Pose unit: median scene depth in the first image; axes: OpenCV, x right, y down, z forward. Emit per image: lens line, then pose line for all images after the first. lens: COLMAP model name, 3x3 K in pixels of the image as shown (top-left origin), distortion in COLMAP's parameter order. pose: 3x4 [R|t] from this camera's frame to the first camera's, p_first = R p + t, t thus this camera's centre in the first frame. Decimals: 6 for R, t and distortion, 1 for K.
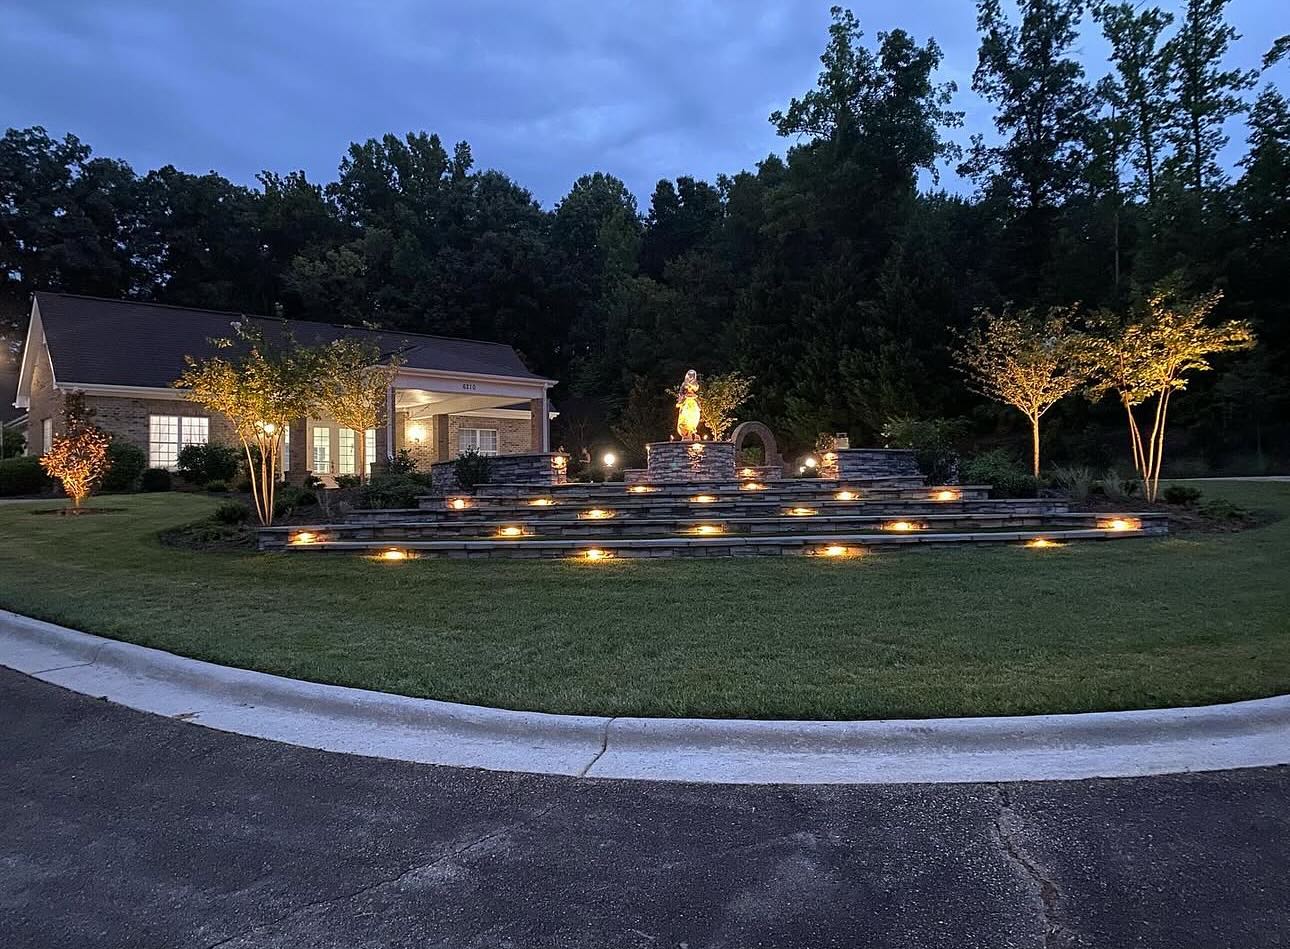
lens RADIAL K [[1517.3, 0, 645.0], [0, 1517.3, 474.5], [0, 0, 1]] dist [0.000710, 0.005040]
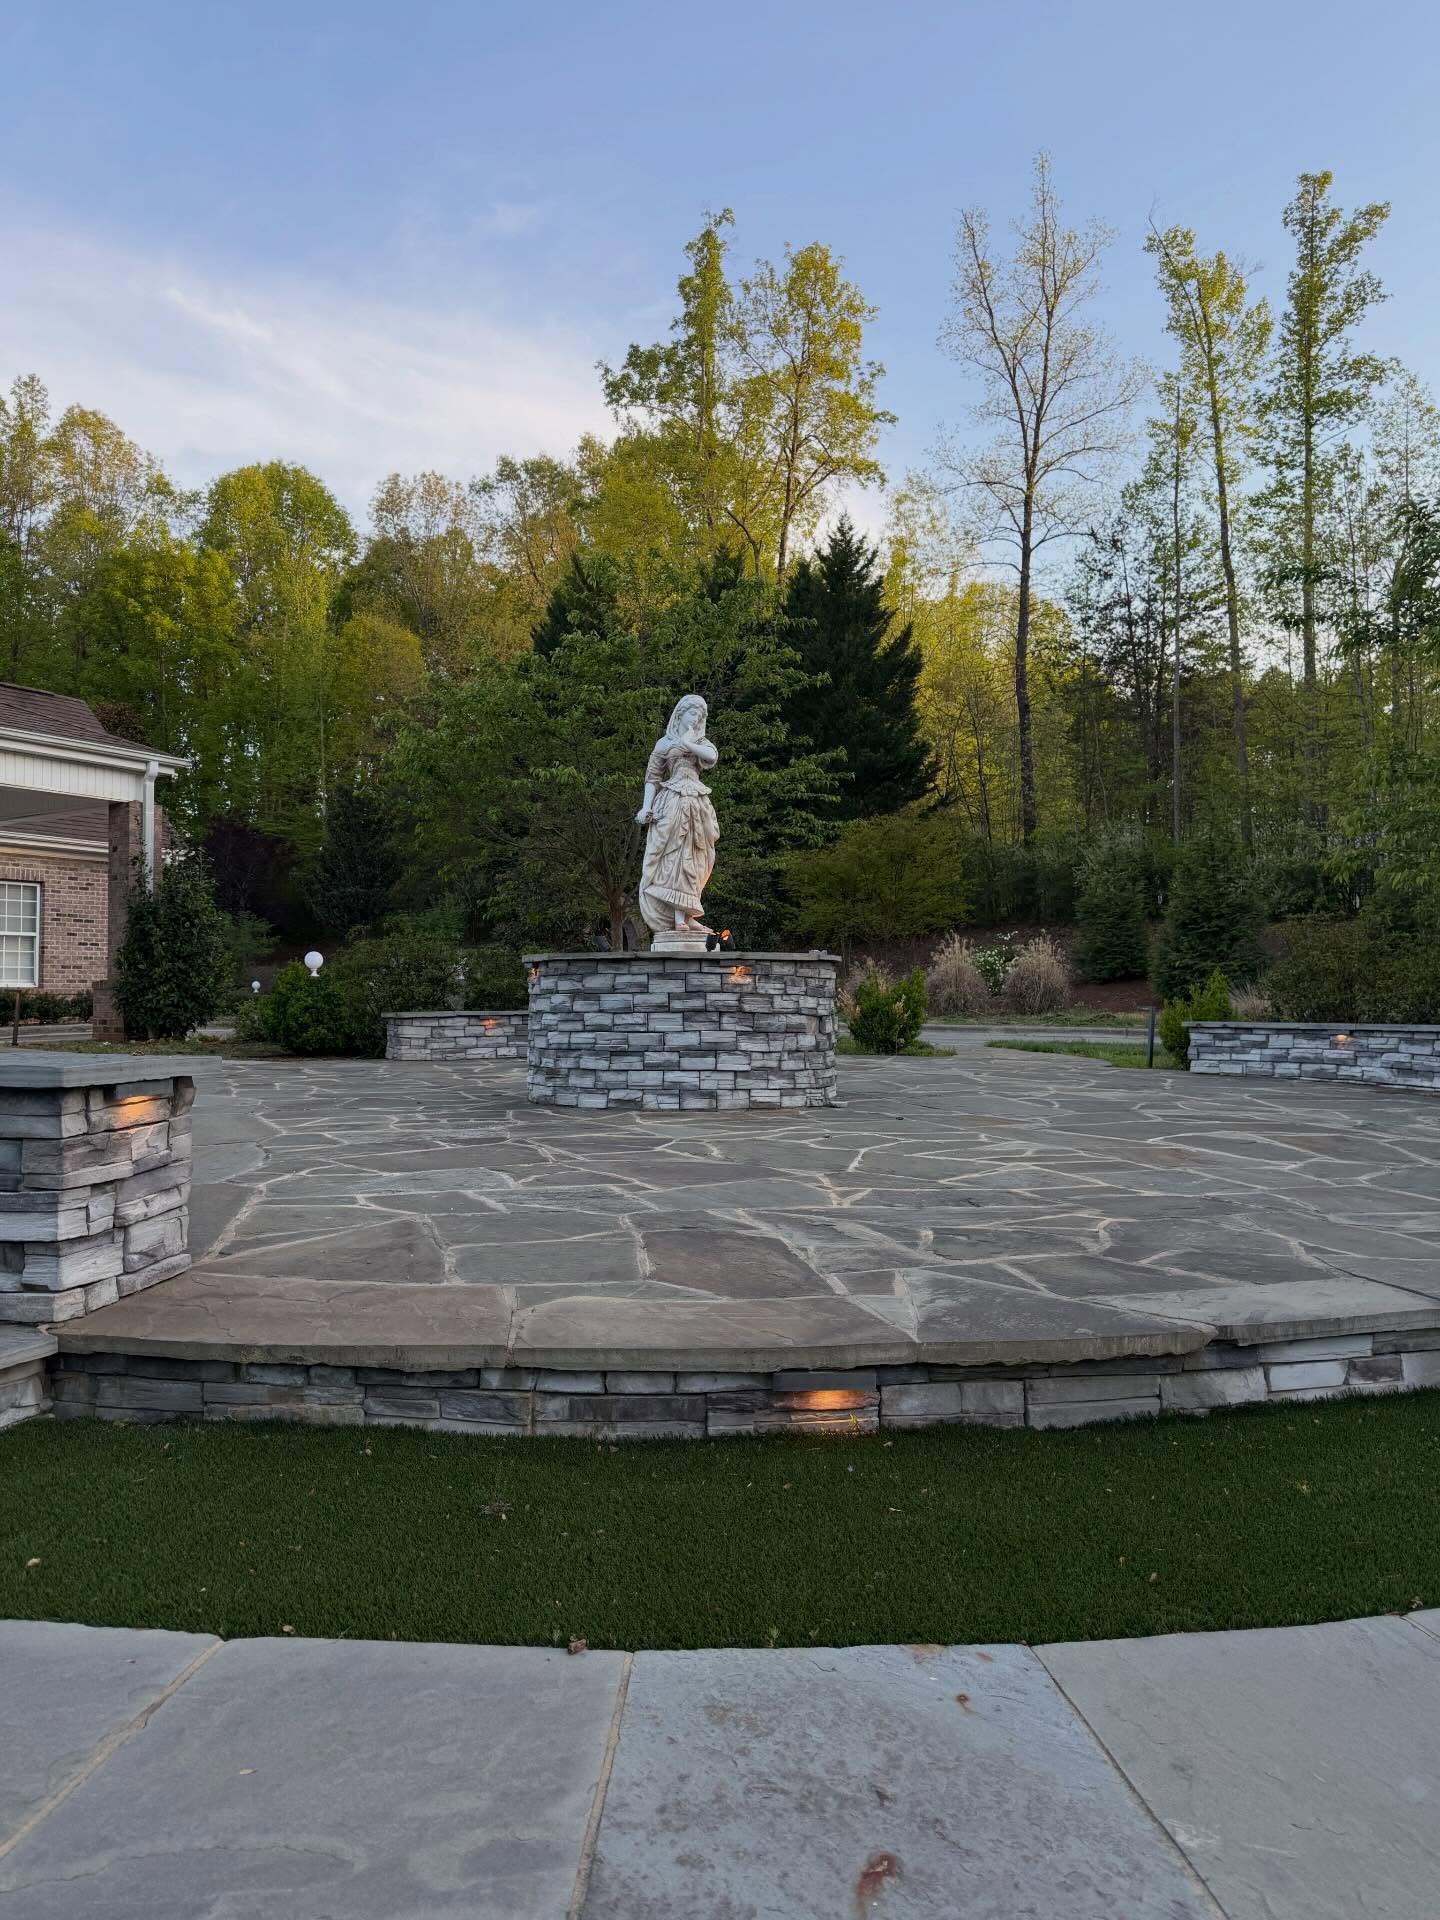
lens RADIAL K [[1517.4, 0, 720.0], [0, 1517.4, 960.0], [0, 0, 1]] dist [-0.000854, -0.001976]
pose [[0.961471, 0.030430, 0.273216, -0.024950], [-0.031678, 0.999498, 0.000154, -0.012815], [-0.273074, -0.008803, 0.961953, 0.468808]]
